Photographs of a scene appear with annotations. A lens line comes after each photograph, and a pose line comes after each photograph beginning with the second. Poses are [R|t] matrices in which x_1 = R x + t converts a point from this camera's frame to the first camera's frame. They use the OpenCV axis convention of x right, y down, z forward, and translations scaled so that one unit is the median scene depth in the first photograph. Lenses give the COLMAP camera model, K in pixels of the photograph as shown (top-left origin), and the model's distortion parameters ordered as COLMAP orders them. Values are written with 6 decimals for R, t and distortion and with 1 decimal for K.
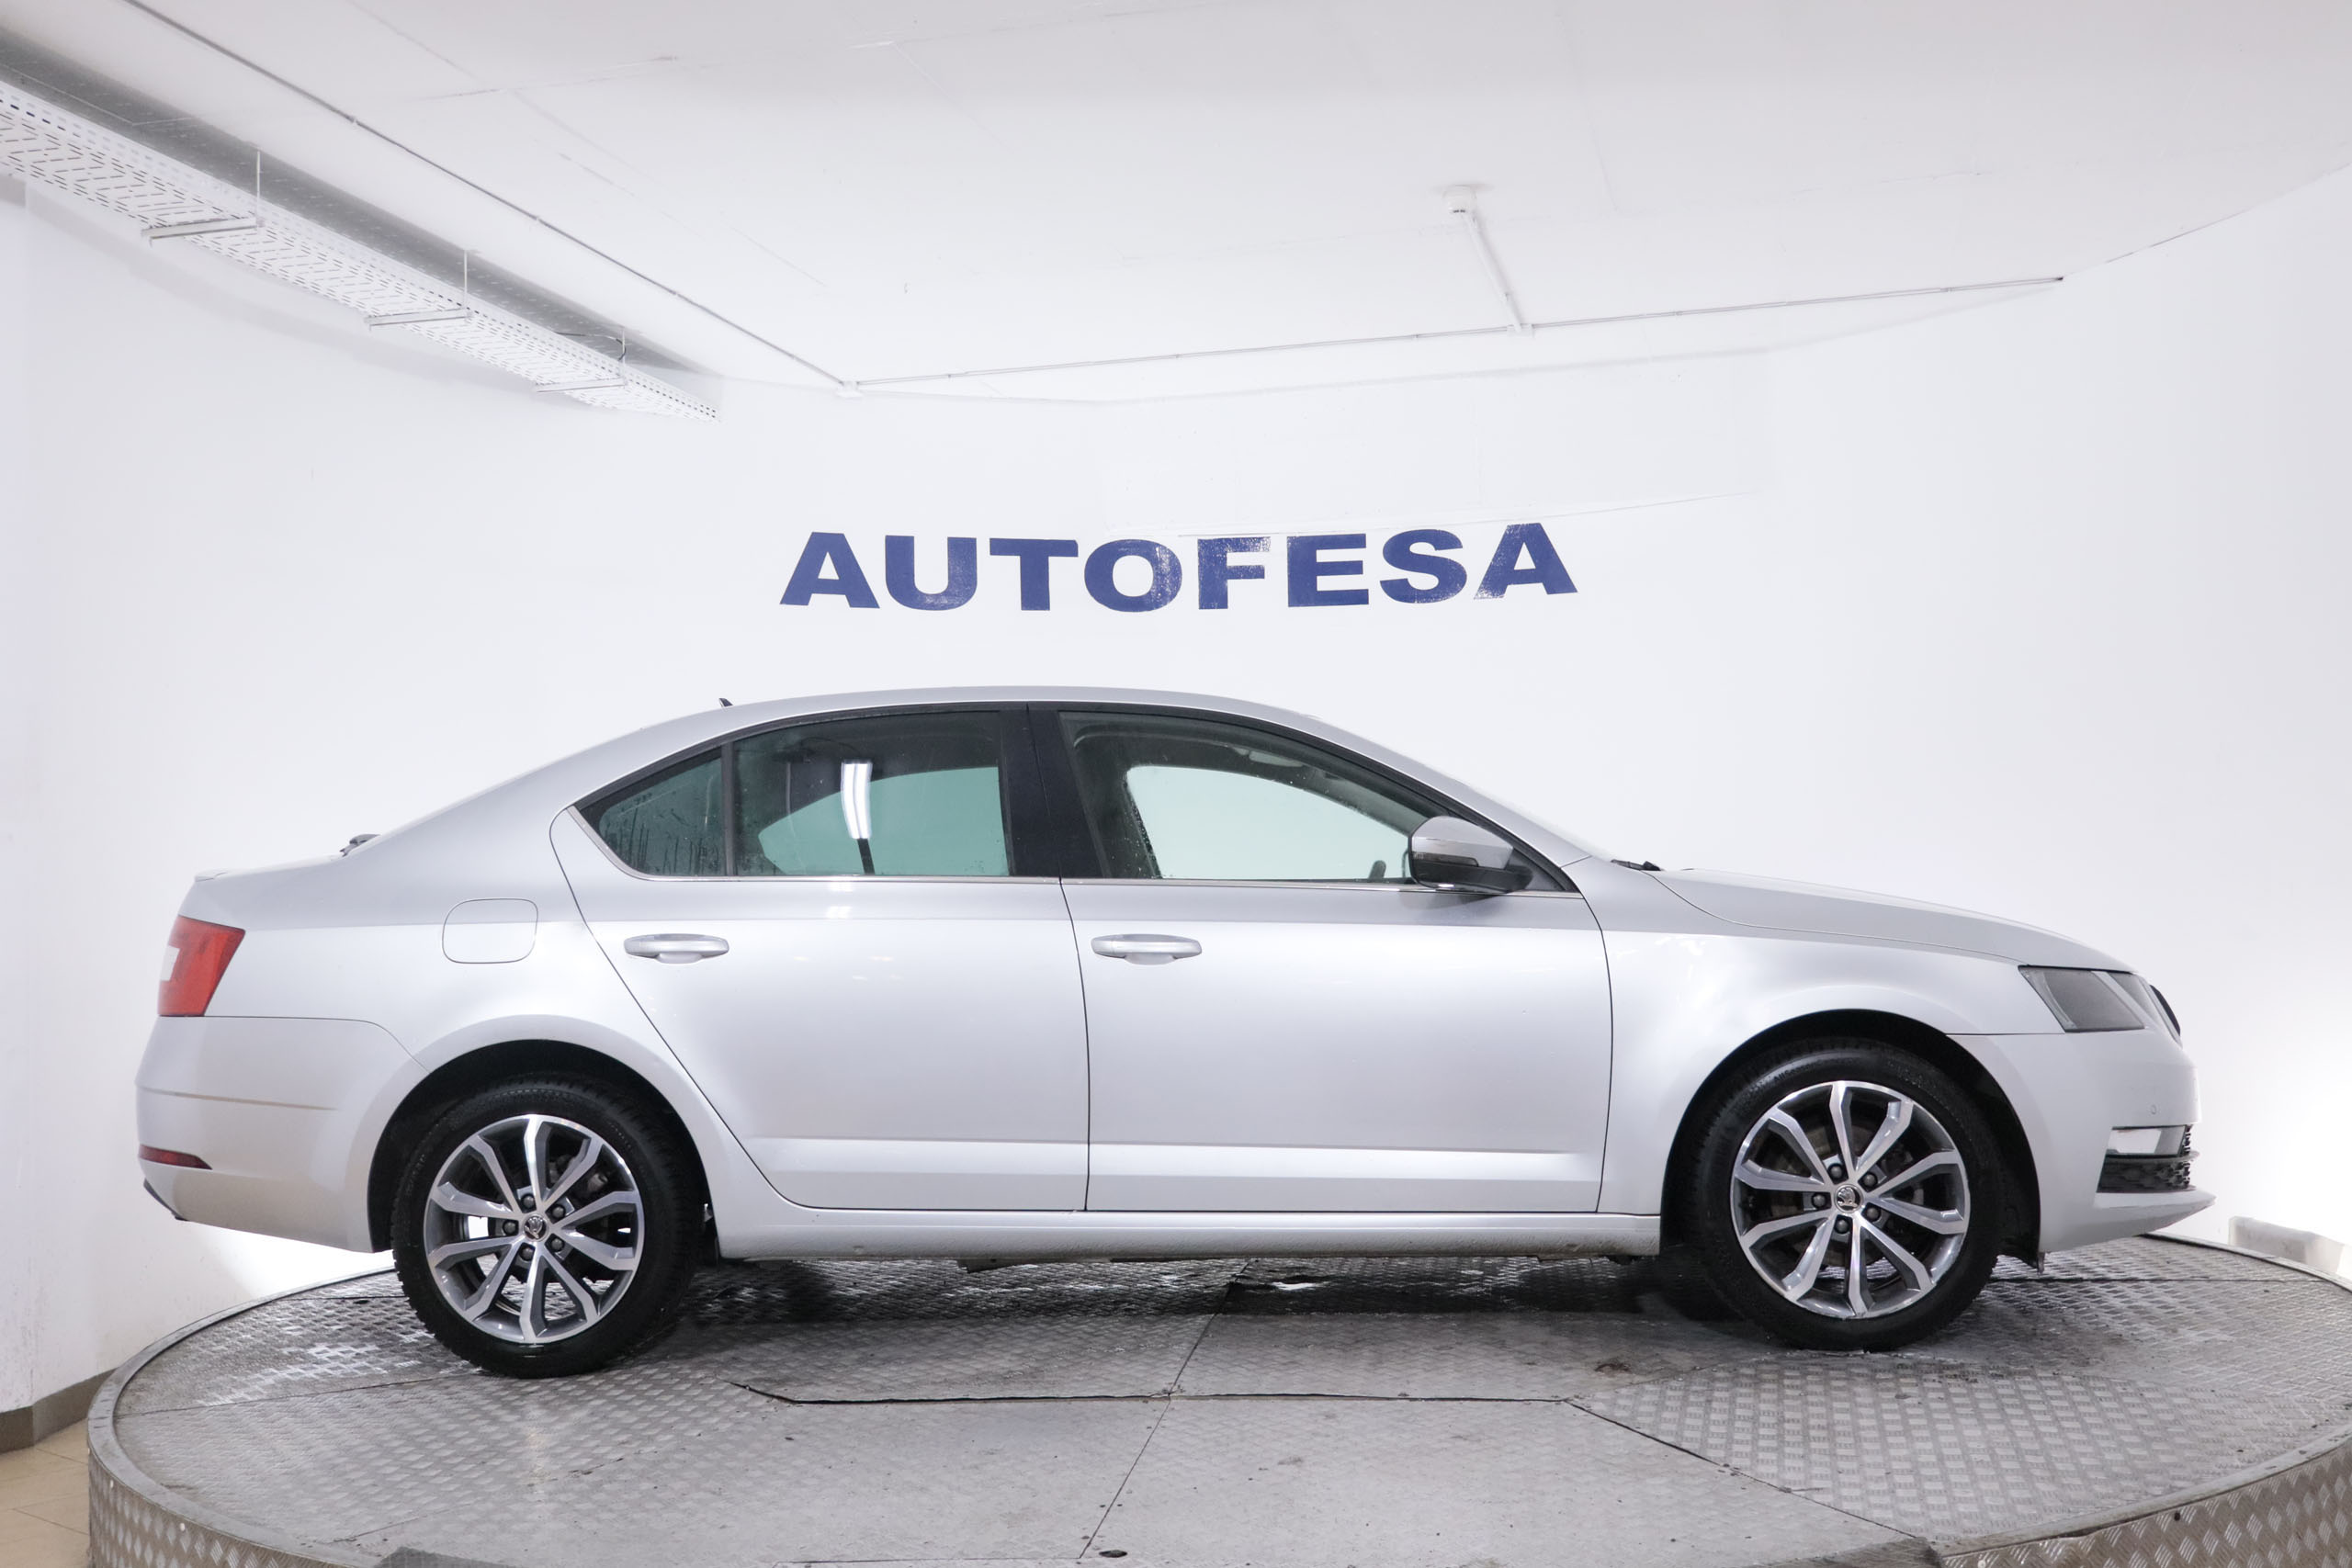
lens RADIAL K [[2392.5, 0, 1133.2], [0, 2392.5, 797.7], [0, 0, 1]] dist [0.025366, 0.000000]
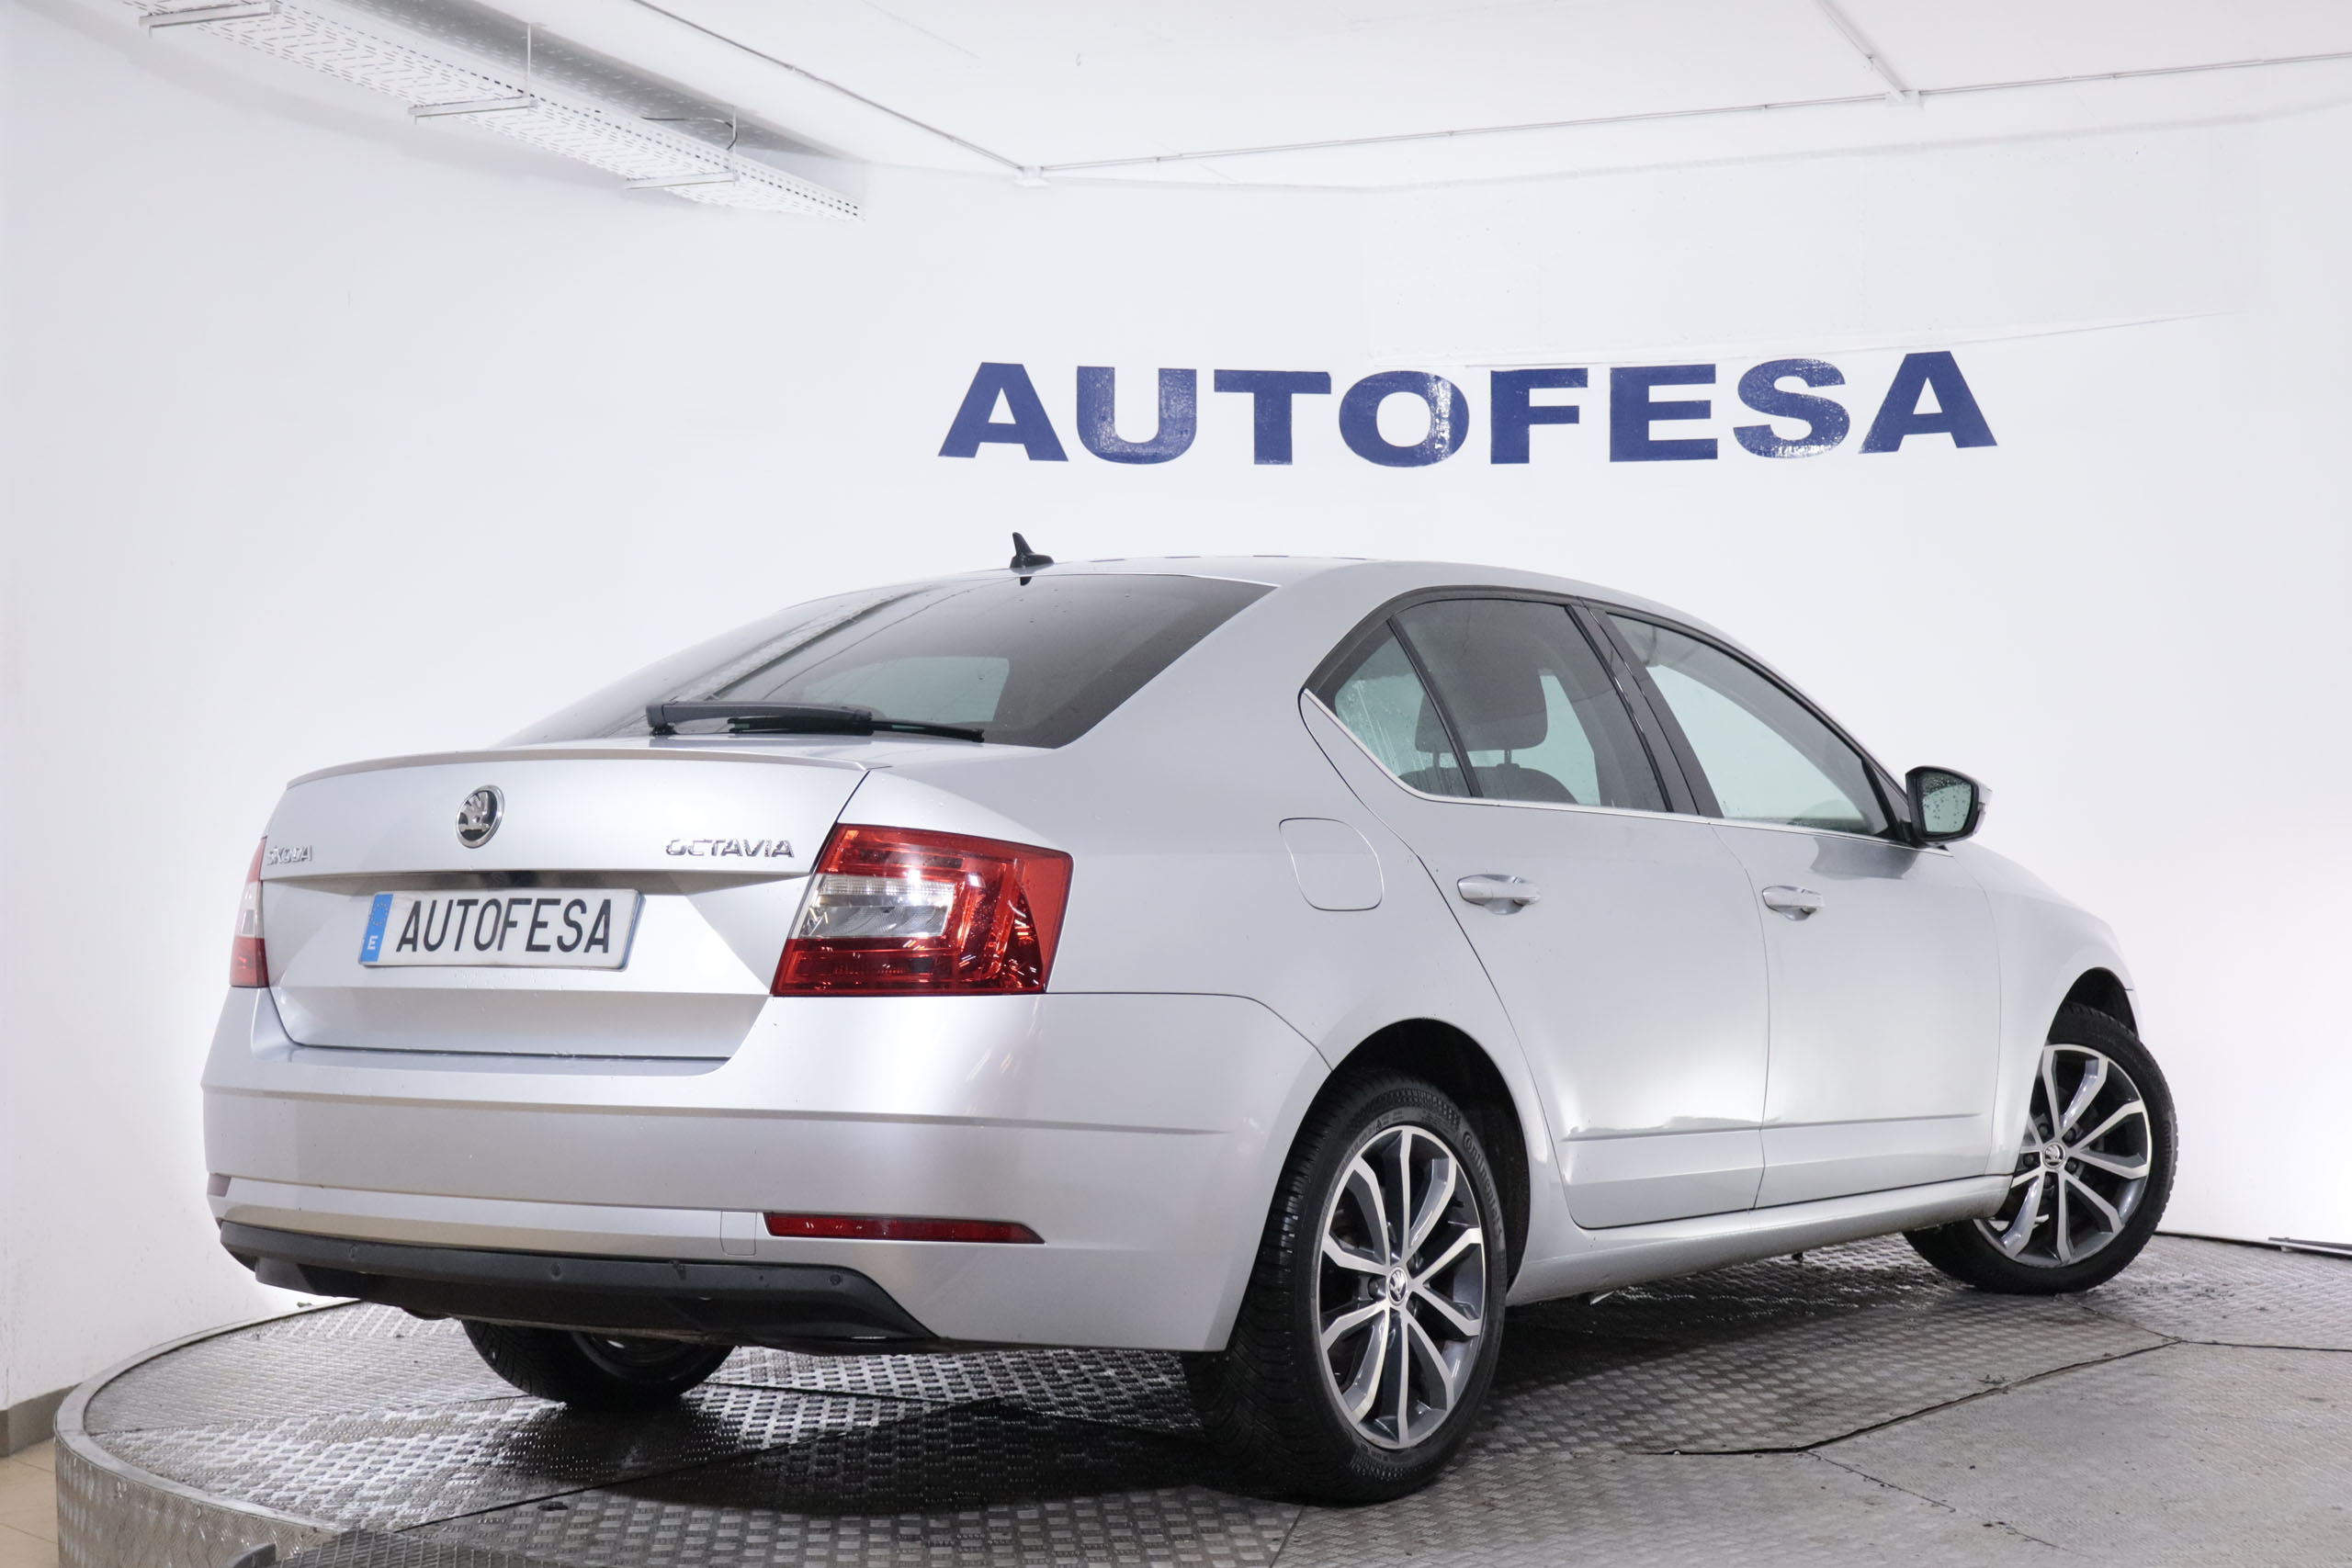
lens RADIAL K [[3600.6, 0, 1159.8], [0, 3600.6, 775.1], [0, 0, 1]] dist [0.008569, 0.000000]
pose [[0.990540, 0.017019, -0.136168, 0.085817], [-0.013851, 0.999612, 0.024184, -0.007340], [0.136527, -0.022069, 0.990391, -0.147911]]
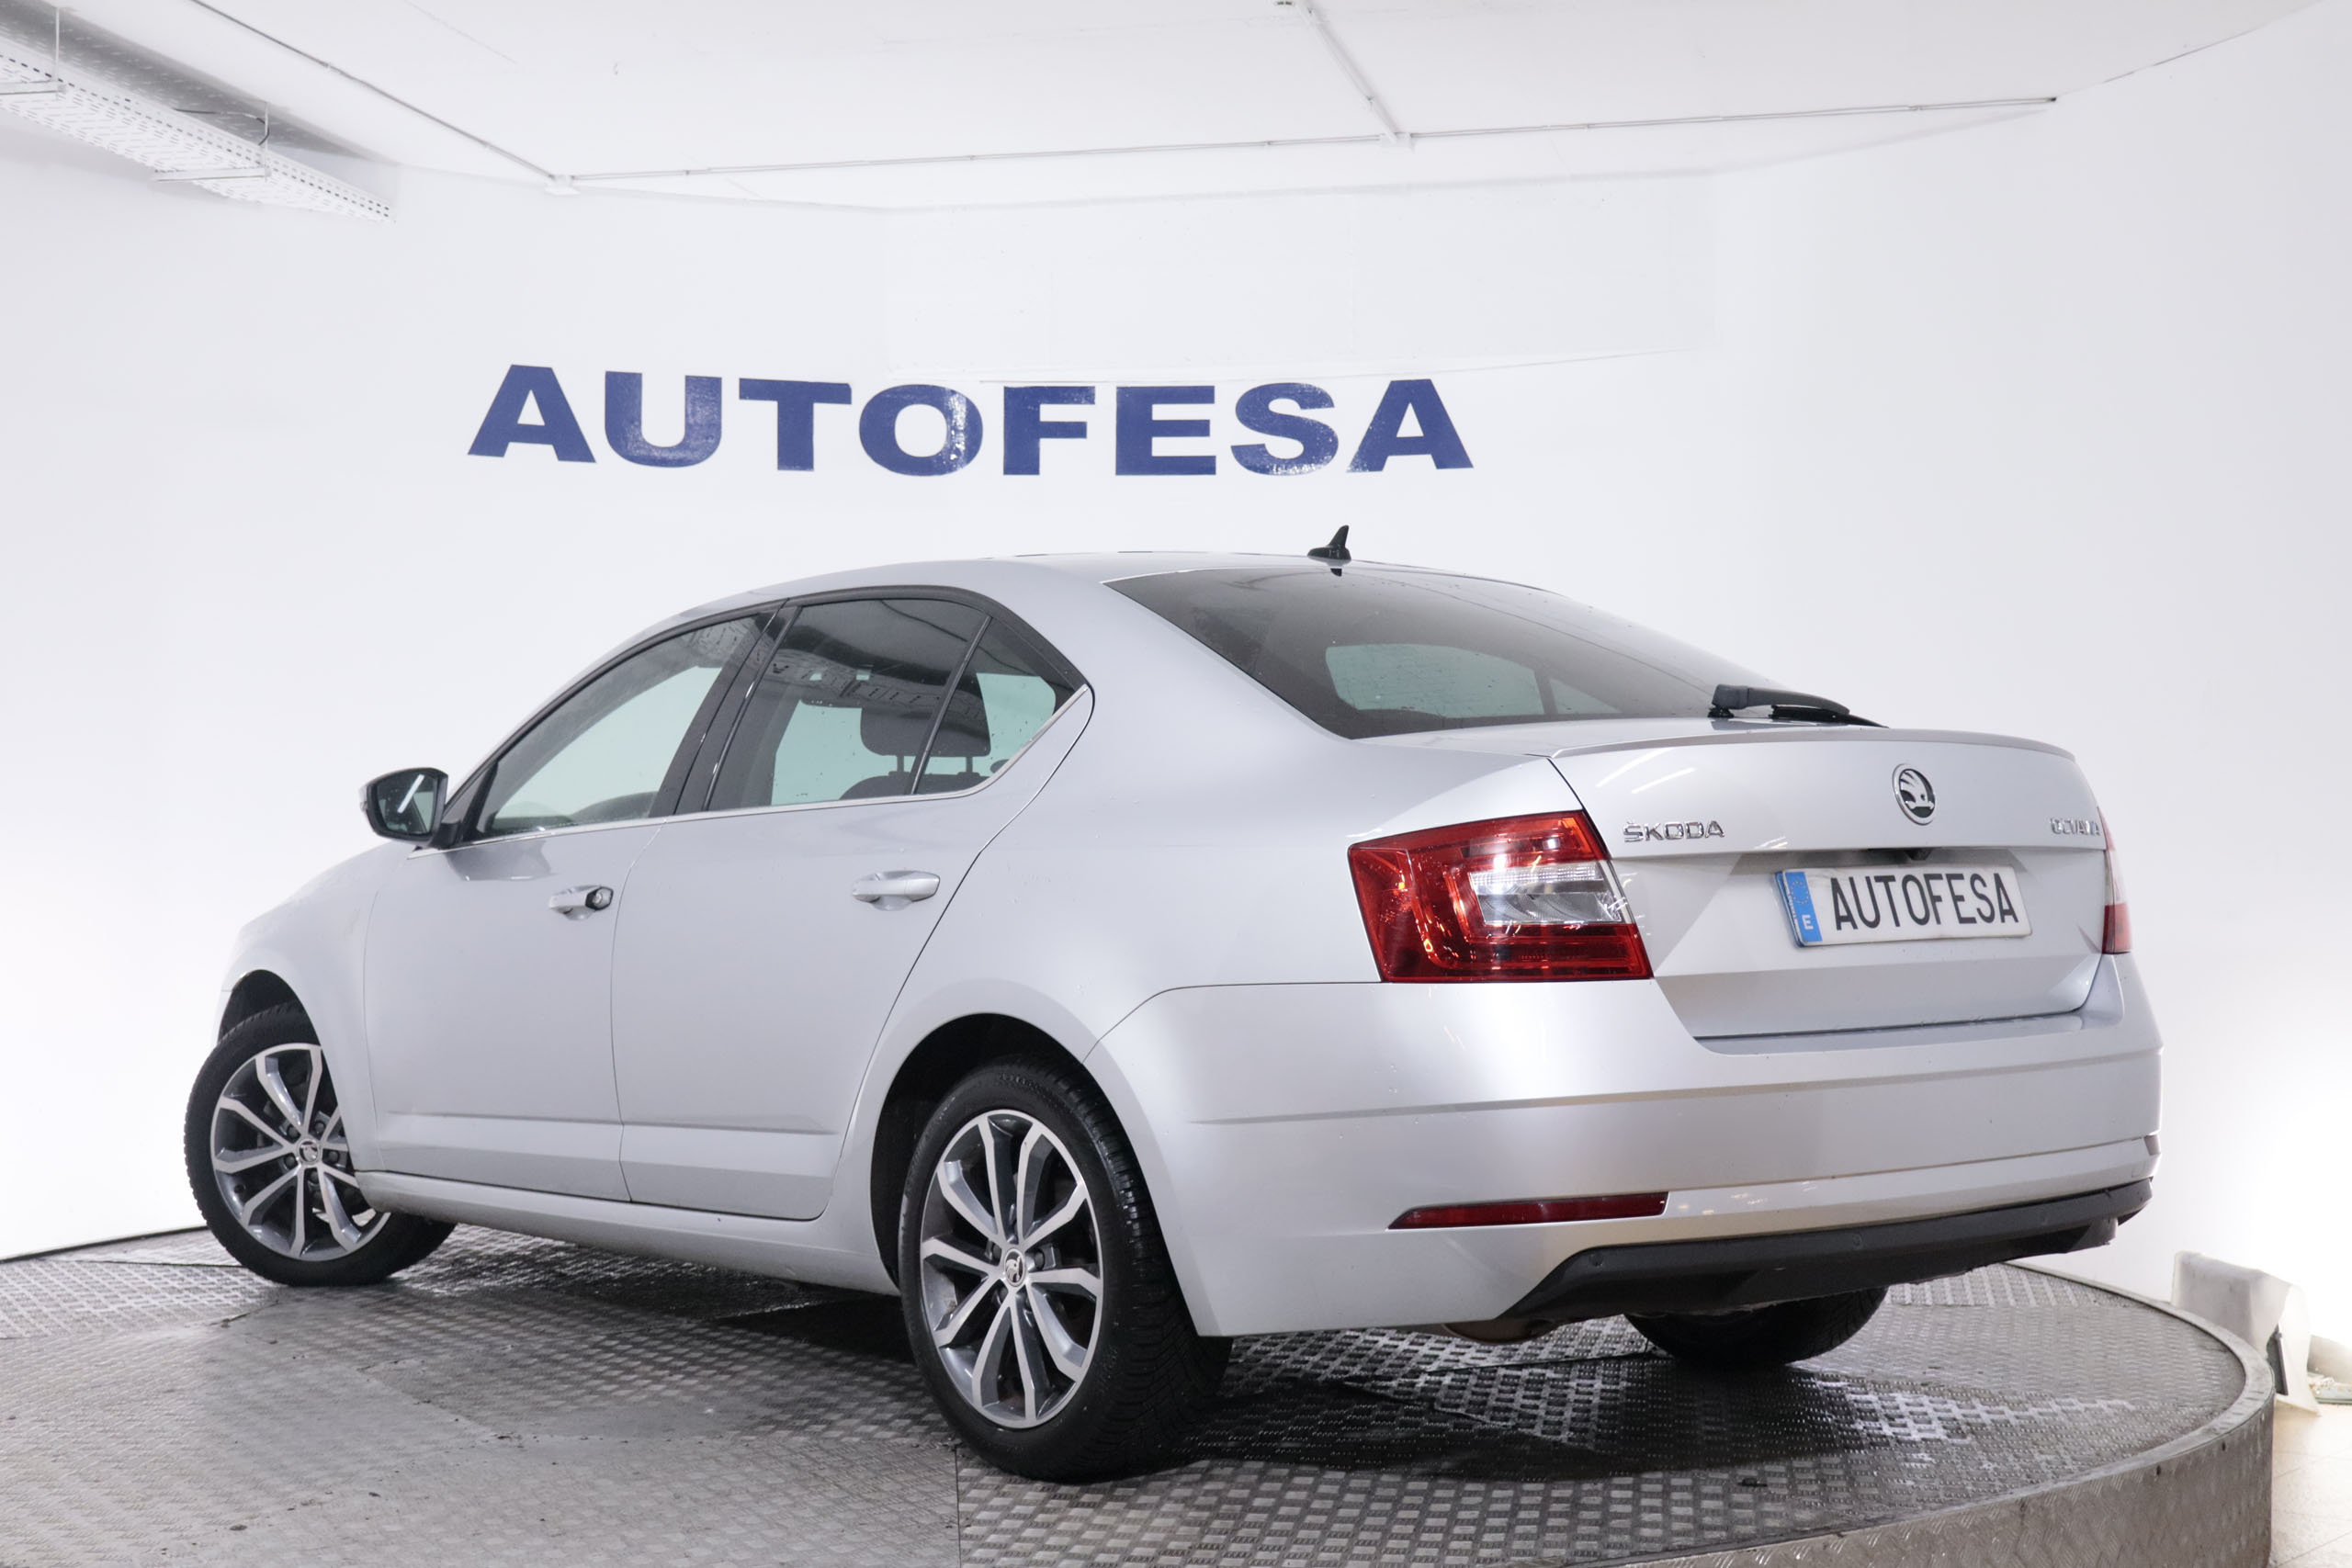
lens RADIAL K [[3306.5, 0, 1173.0], [0, 3306.5, 779.0], [0, 0, 1]] dist [0.025989, 0.000000]
pose [[0.999360, 0.024818, 0.025749, 0.062034], [-0.025392, 0.999430, 0.022224, -0.004030], [-0.025182, -0.022864, 0.999421, -0.106840]]
